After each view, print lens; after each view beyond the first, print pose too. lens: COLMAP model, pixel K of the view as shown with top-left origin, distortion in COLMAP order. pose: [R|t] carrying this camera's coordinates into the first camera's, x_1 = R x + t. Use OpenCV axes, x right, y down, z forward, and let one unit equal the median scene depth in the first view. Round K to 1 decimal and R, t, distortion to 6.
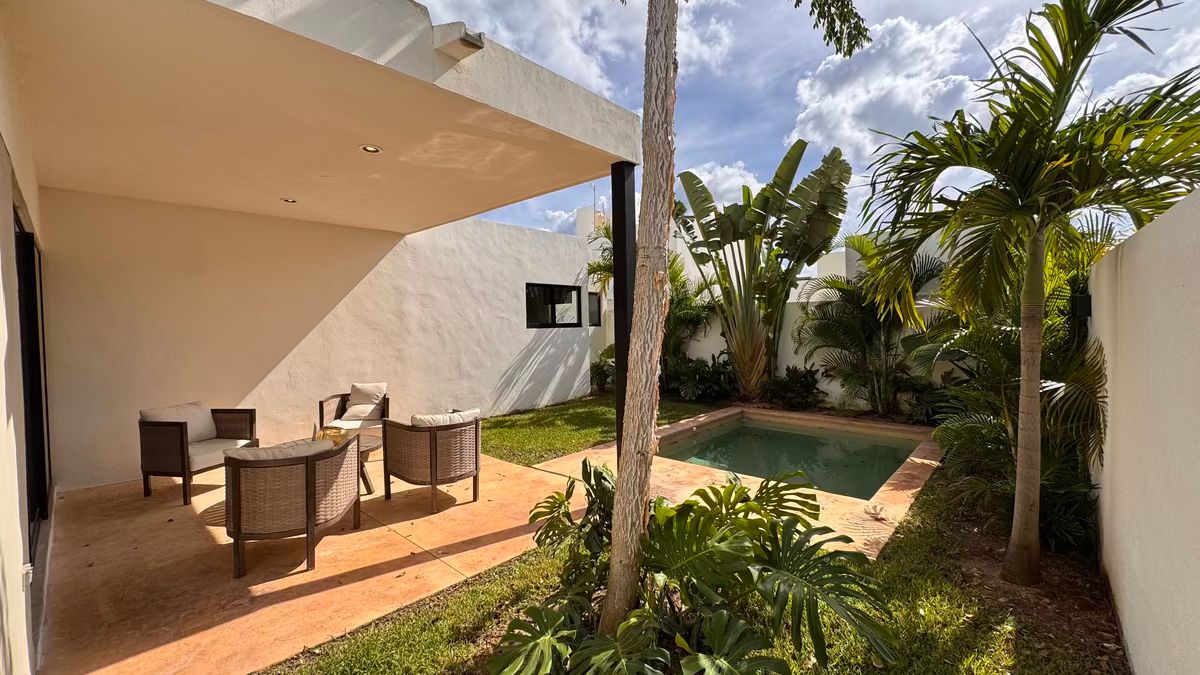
lens RADIAL K [[476.2, 0, 605.7], [0, 476.2, 334.2], [0, 0, 1]] dist [-0.002633, -0.000096]
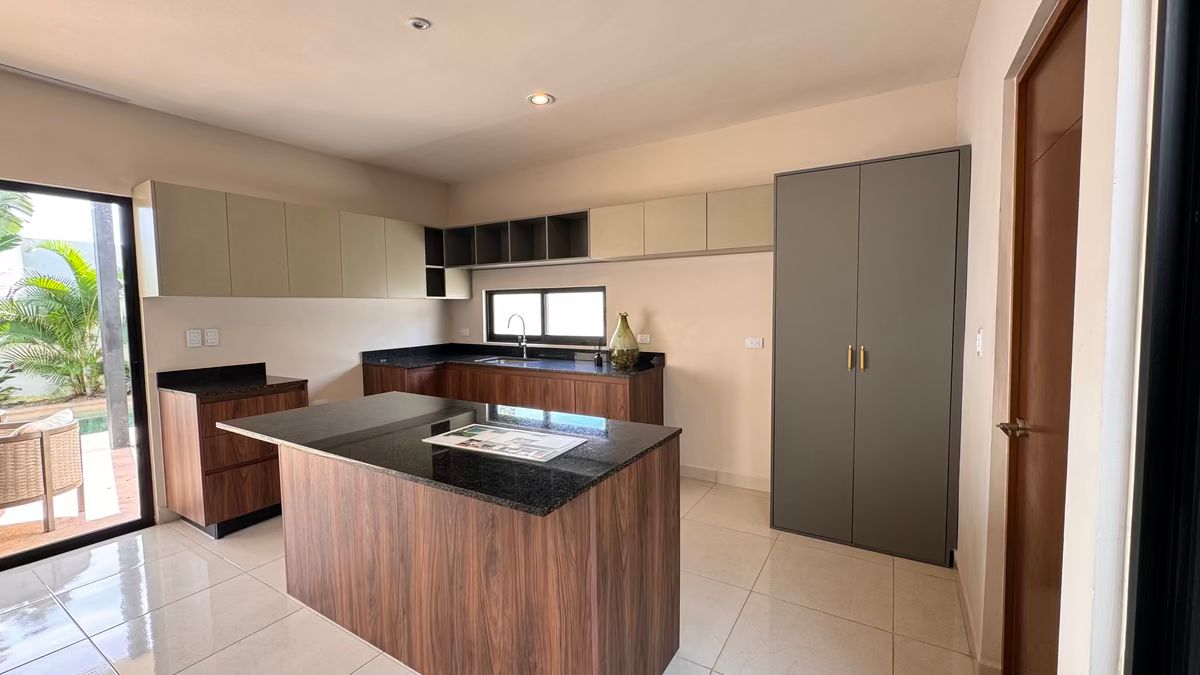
lens RADIAL K [[476.2, 0, 603.4], [0, 476.2, 335.4], [0, 0, 1]] dist [-0.002633, -0.000096]
pose [[-0.186125, -0.040797, 0.981679, -0.778546], [0.039637, 0.998012, 0.048991, 0.010217], [-0.981726, 0.048029, -0.184137, -0.046261]]
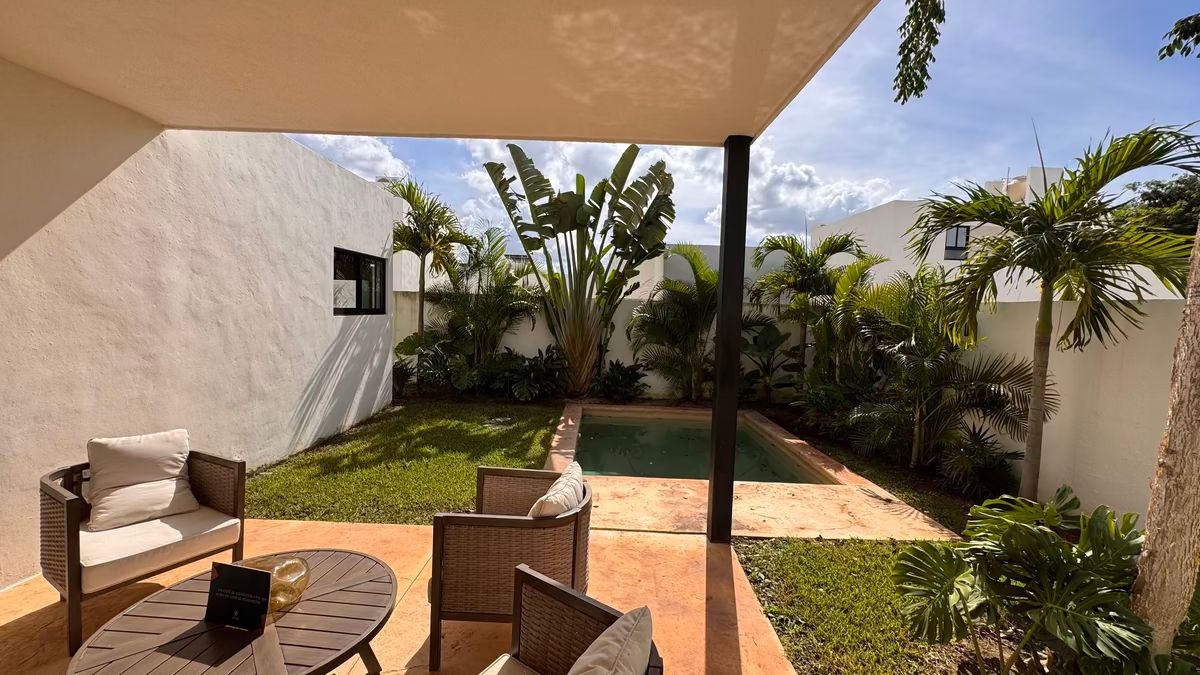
lens RADIAL K [[476.2, 0, 597.5], [0, 476.2, 330.9], [0, 0, 1]] dist [-0.002633, -0.000096]
pose [[0.751630, 0.014320, 0.659430, -0.352439], [-0.033911, 0.999281, 0.016952, -0.015657], [-0.658713, -0.035103, 0.751575, 0.272123]]
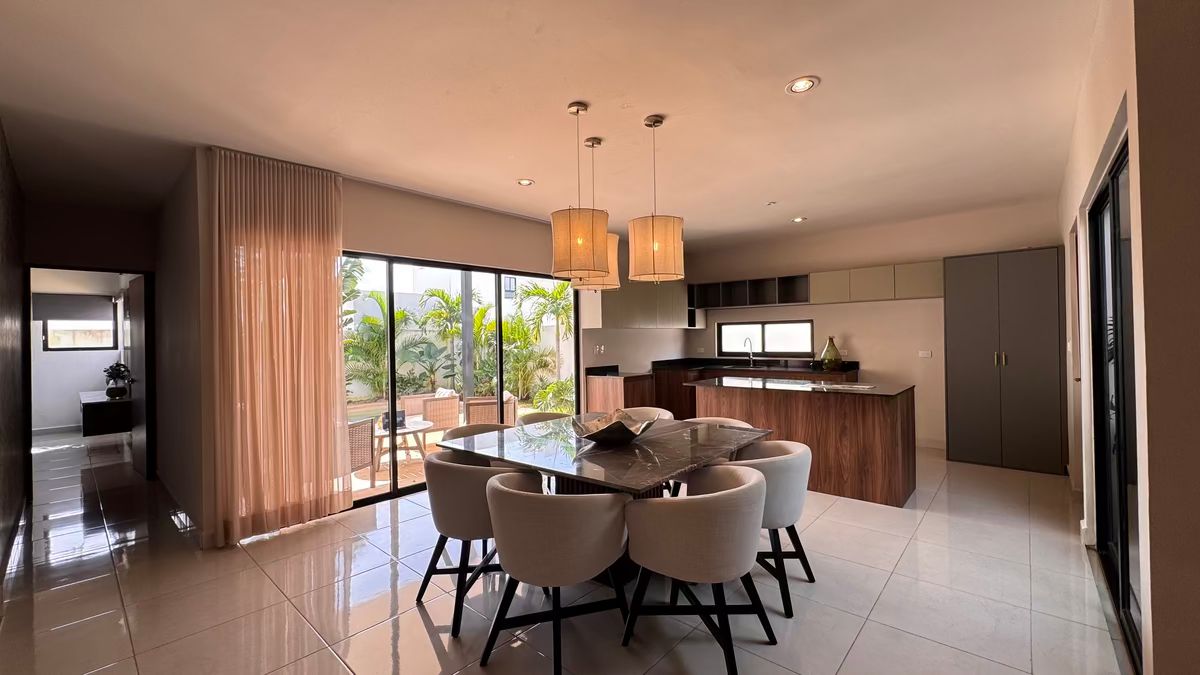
lens RADIAL K [[476.2, 0, 603.7], [0, 476.2, 336.9], [0, 0, 1]] dist [-0.002633, -0.000096]
pose [[-0.011245, 0.021986, 0.999695, -1.073380], [0.039558, 0.998985, -0.021526, 0.015149], [-0.999154, 0.039304, -0.012104, 0.219741]]
